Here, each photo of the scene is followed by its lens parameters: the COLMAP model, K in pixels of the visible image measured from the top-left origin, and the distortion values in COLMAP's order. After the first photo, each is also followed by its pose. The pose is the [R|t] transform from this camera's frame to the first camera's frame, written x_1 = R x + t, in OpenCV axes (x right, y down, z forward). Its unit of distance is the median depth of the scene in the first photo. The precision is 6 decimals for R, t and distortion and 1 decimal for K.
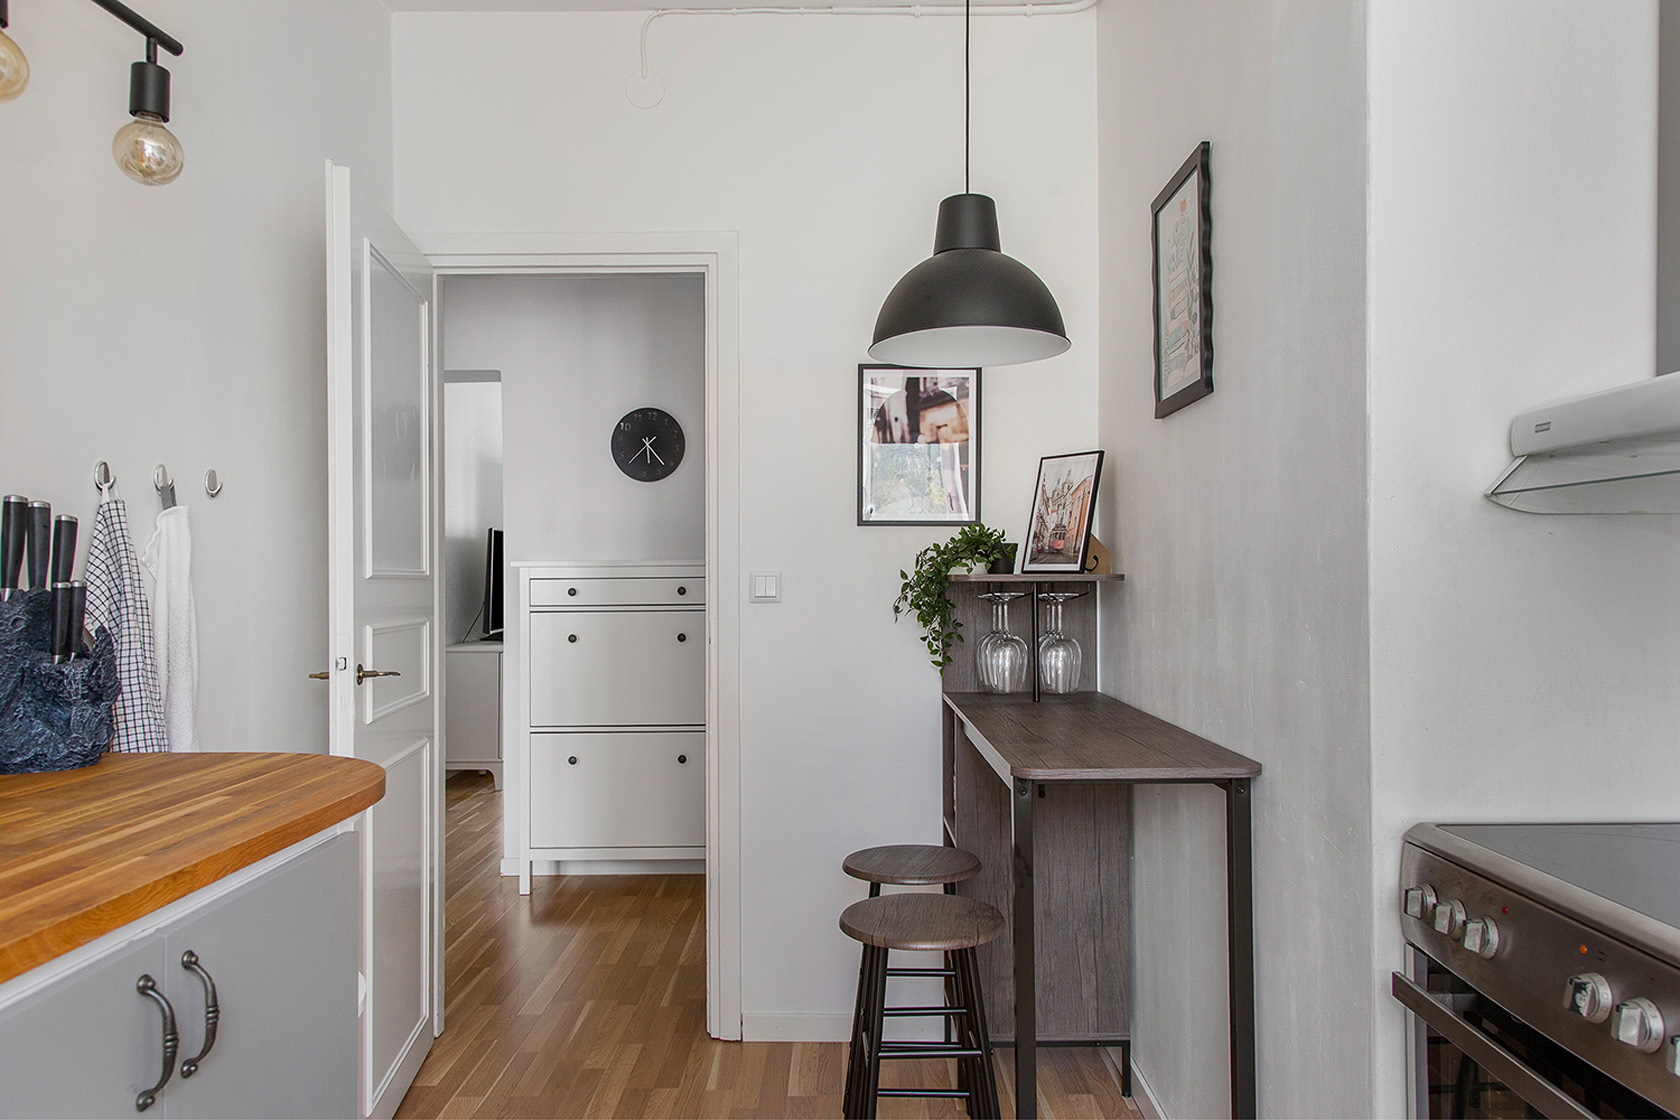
lens RADIAL K [[1131.6, 0, 844.0], [0, 1131.6, 583.6], [0, 0, 1]] dist [0.002044, -0.000091]
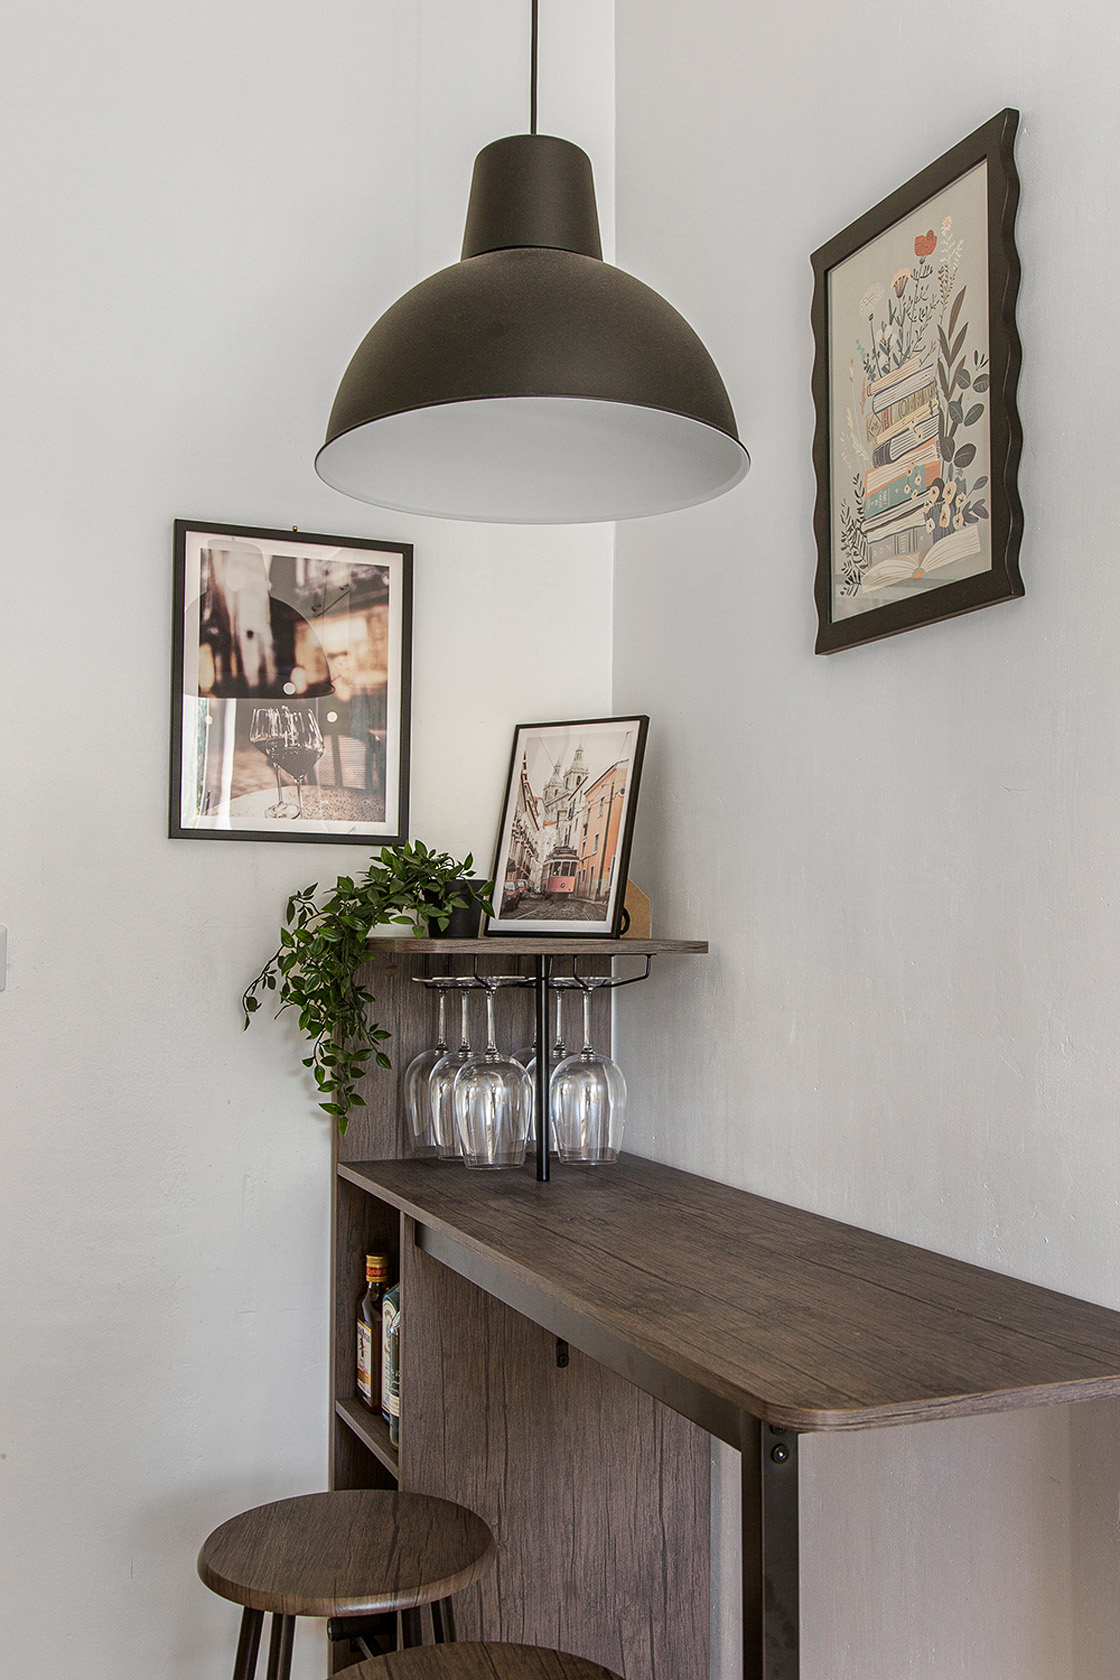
lens RADIAL K [[1559.4, 0, 558.4], [0, 1559.4, 909.0], [0, 0, 1]] dist [0.012719, 0.004814]
pose [[0.923538, 0.014442, 0.383234, -0.098282], [-0.008141, 0.999804, -0.018058, -0.008835], [-0.383419, 0.013557, 0.923475, 0.302429]]
